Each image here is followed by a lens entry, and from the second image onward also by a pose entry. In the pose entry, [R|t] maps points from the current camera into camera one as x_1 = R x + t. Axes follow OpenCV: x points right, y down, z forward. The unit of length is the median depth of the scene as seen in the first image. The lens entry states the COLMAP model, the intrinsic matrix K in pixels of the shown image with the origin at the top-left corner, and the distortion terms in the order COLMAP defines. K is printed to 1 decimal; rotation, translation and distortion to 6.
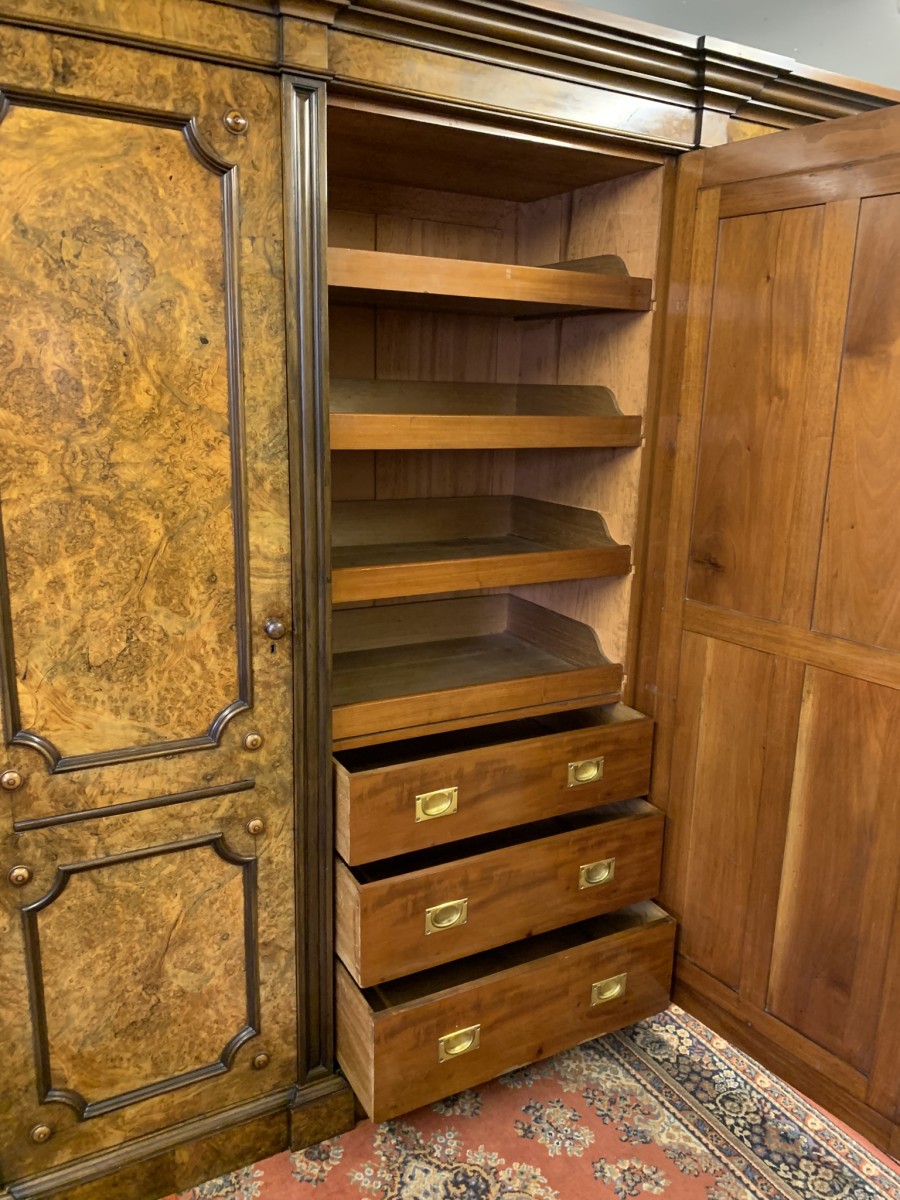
lens RADIAL K [[917.9, 0, 461.0], [0, 917.9, 599.2], [0, 0, 1]] dist [0.012570, -0.011187]
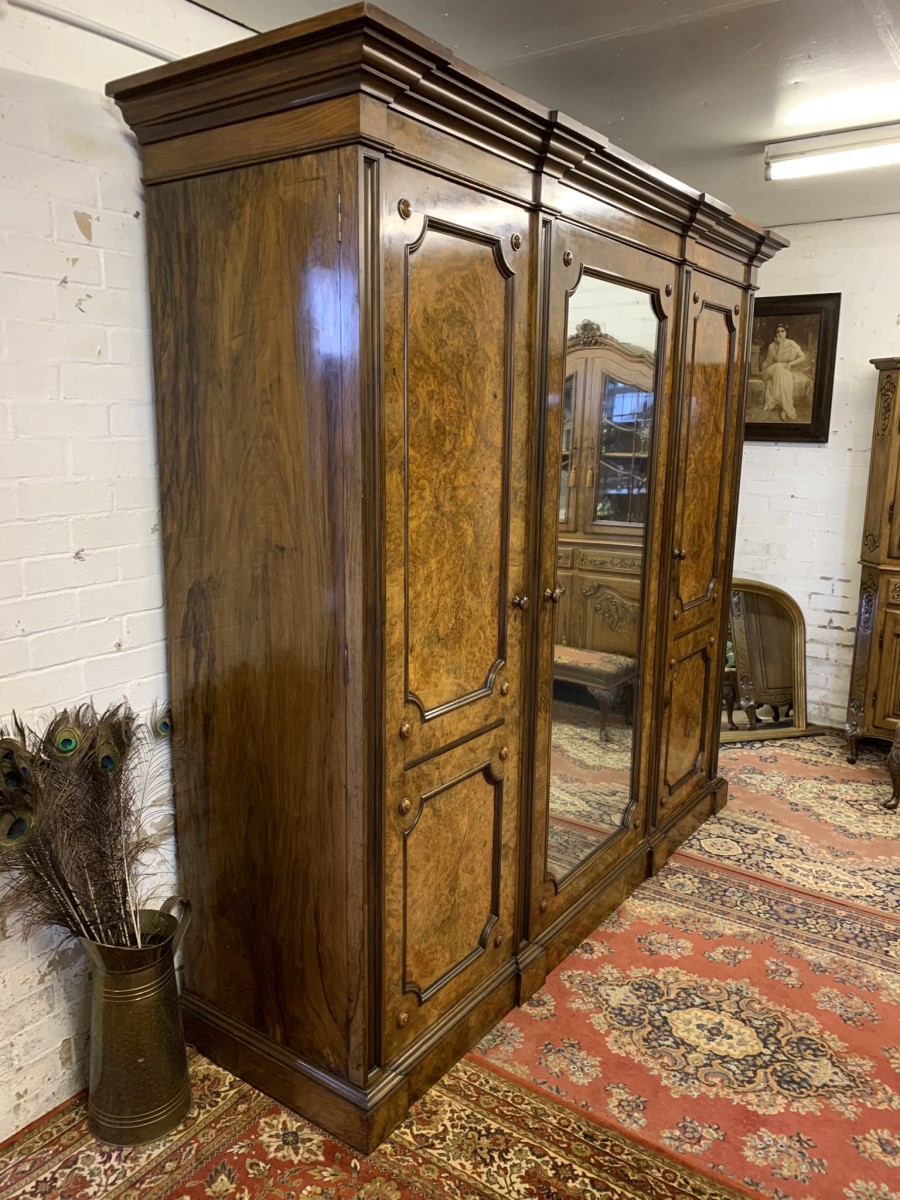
lens RADIAL K [[917.9, 0, 448.1], [0, 917.9, 599.7], [0, 0, 1]] dist [0.012570, -0.011187]
pose [[0.902799, -0.098225, 0.418695, -0.825094], [0.108189, 0.994130, -0.000060, 0.015500], [-0.416232, 0.045352, 0.908127, -0.184633]]
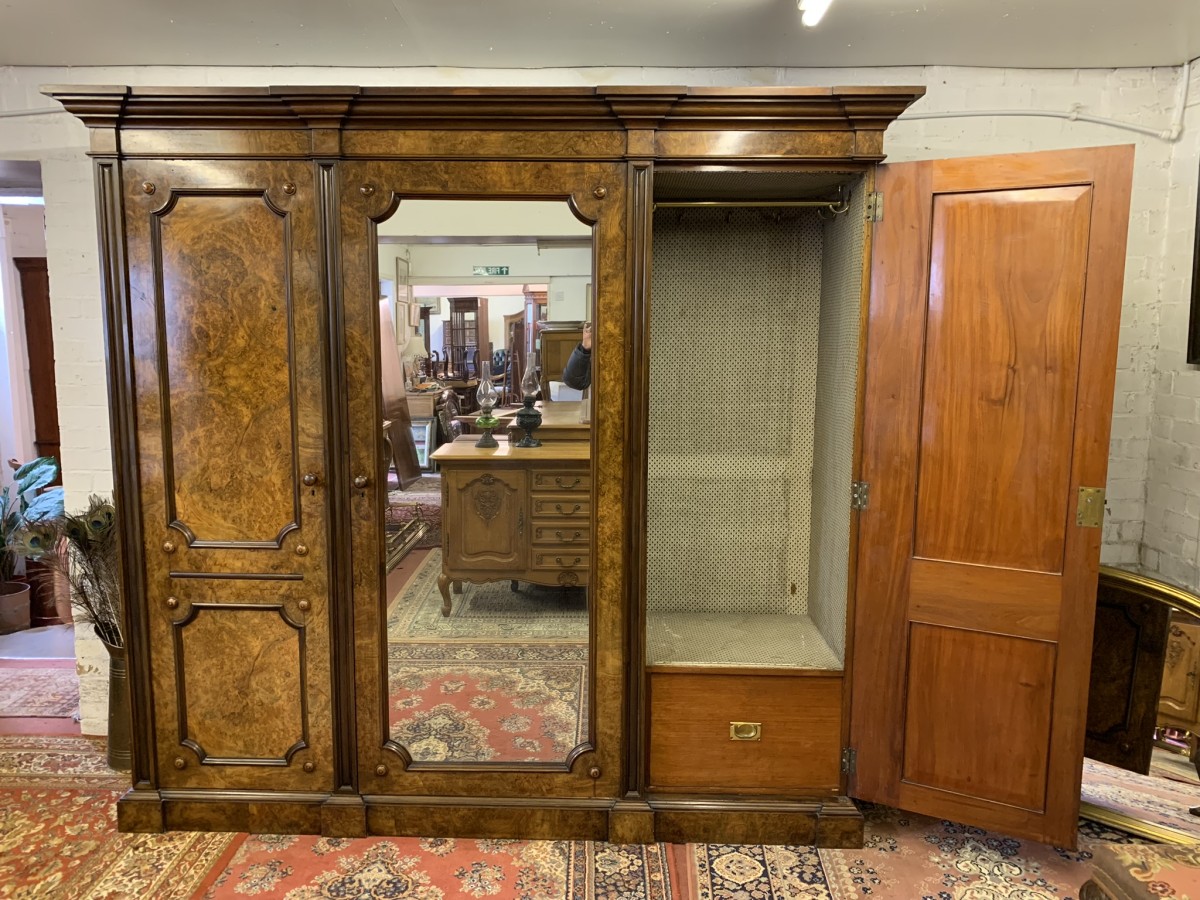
lens RADIAL K [[917.9, 0, 594.3], [0, 917.9, 452.5], [0, 0, 1]] dist [0.012570, -0.011187]
pose [[0.860097, 0.049586, -0.507715, 0.996713], [-0.102408, 0.991787, -0.076622, 0.054610], [0.499745, 0.117896, 0.858111, -0.146165]]
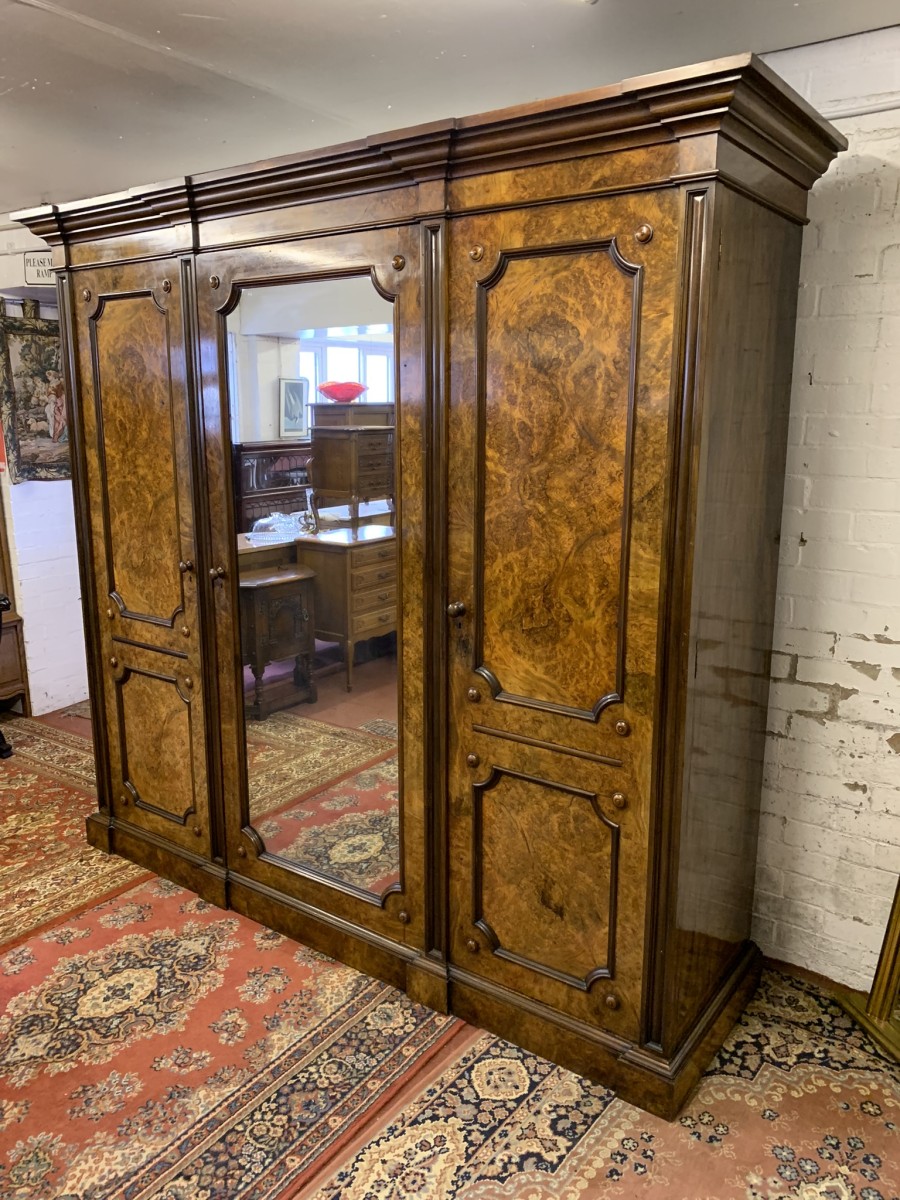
lens RADIAL K [[917.9, 0, 447.4], [0, 917.9, 591.3], [0, 0, 1]] dist [0.012570, -0.011187]
pose [[0.419889, 0.158442, -0.893638, 1.459899], [-0.198156, 0.976892, 0.080097, -0.148780], [0.885679, 0.143448, 0.441582, 0.642383]]
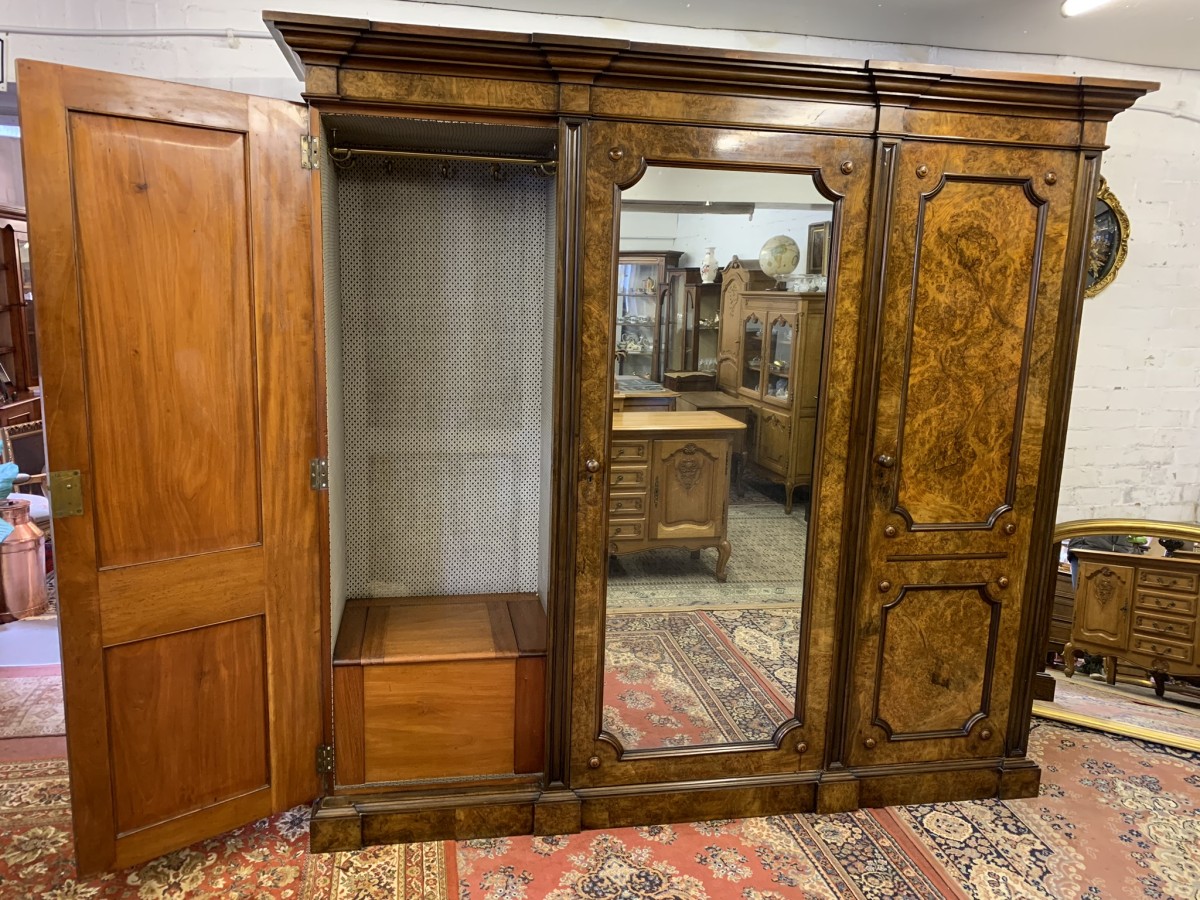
lens RADIAL K [[917.9, 0, 588.9], [0, 917.9, 451.2], [0, 0, 1]] dist [0.012570, -0.011187]
pose [[0.946881, 0.060554, -0.315831, 0.335129], [-0.079587, 0.995686, -0.047704, 0.072528], [0.311579, 0.070306, 0.947616, -0.395984]]
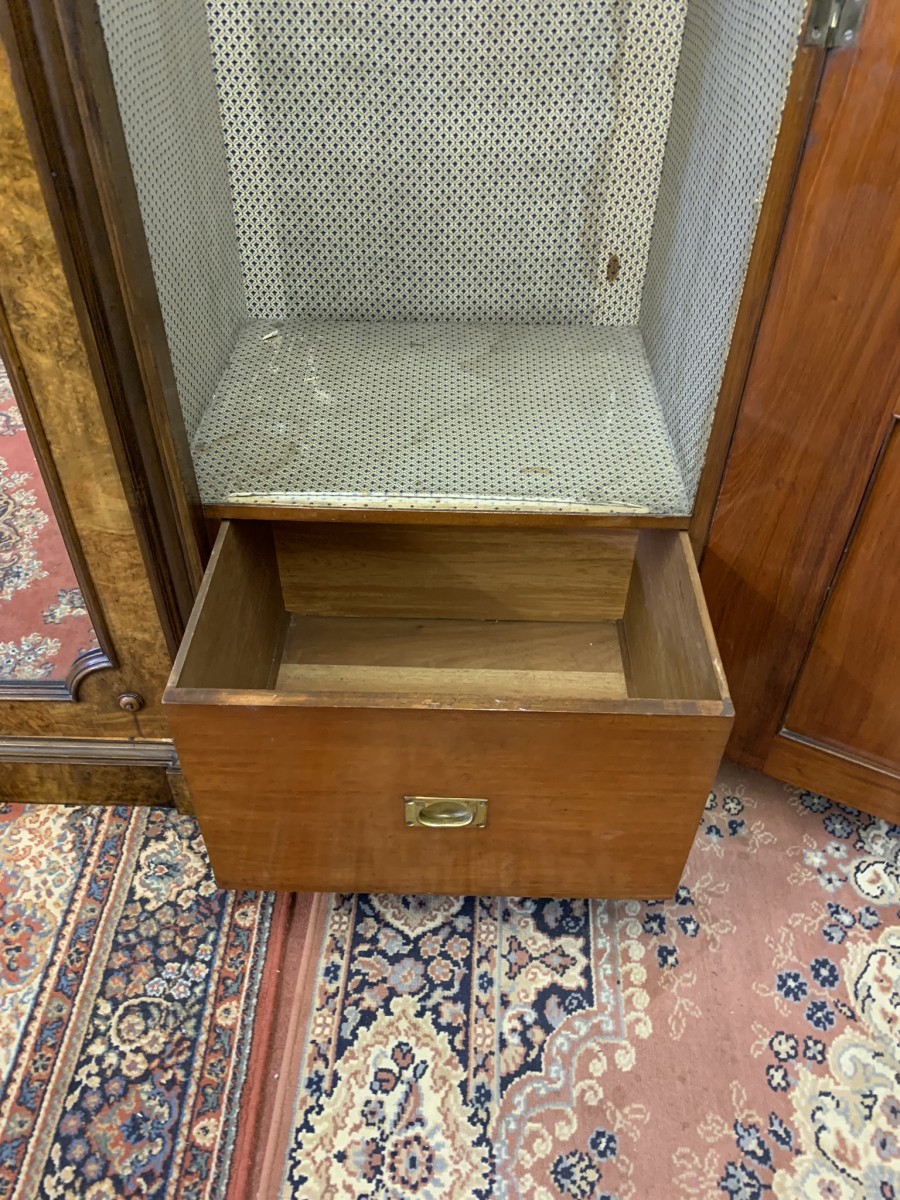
lens RADIAL K [[917.9, 0, 448.4], [0, 917.9, 605.8], [0, 0, 1]] dist [0.012570, -0.011187]
pose [[0.857147, 0.328357, -0.396838, 0.708456], [-0.106443, 0.866744, 0.487263, 0.020460], [0.503953, -0.375415, 0.777878, 0.872139]]
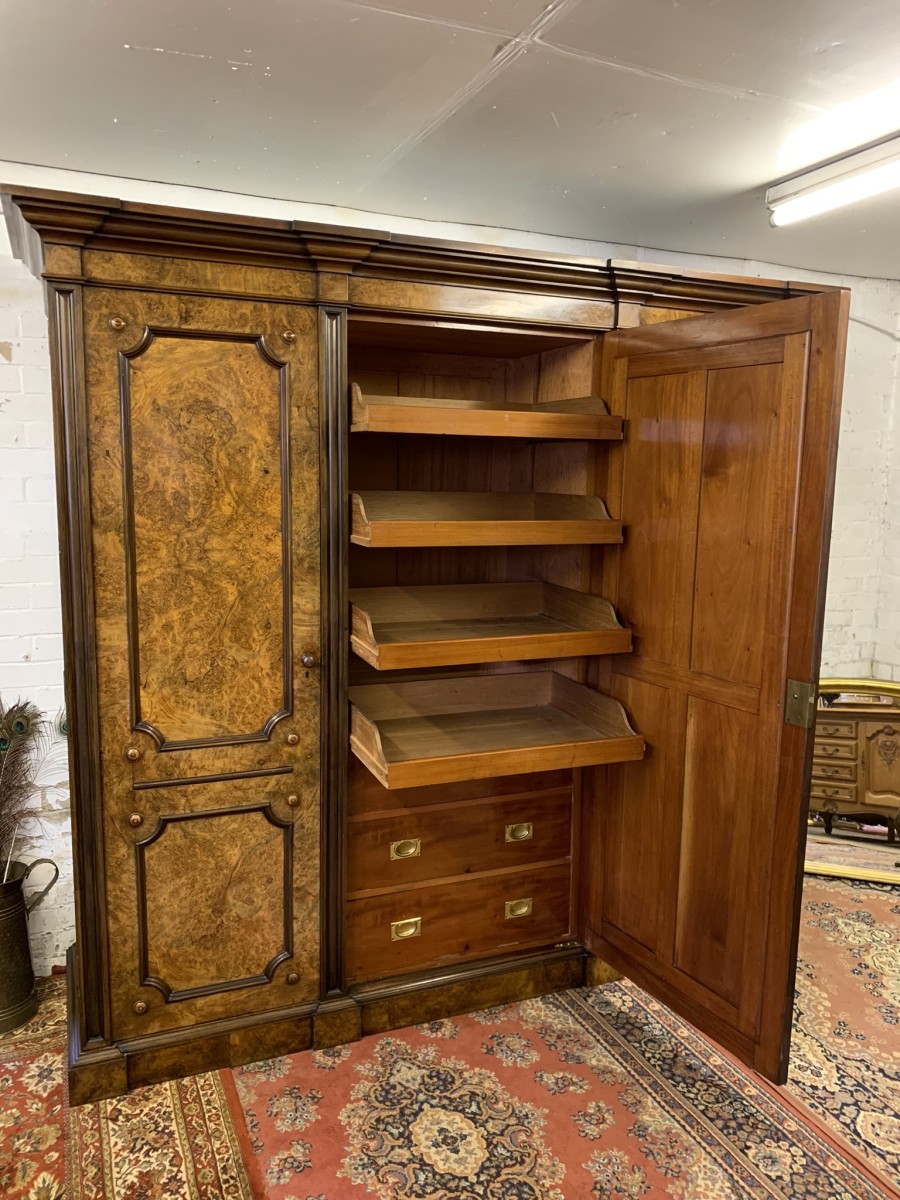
lens RADIAL K [[917.9, 0, 450.9], [0, 917.9, 604.6], [0, 0, 1]] dist [0.012570, -0.011187]
pose [[0.994046, 0.007339, -0.108712, 0.173613], [-0.016857, 0.996075, -0.086889, 0.062501], [0.107647, 0.088204, 0.990269, -0.415134]]
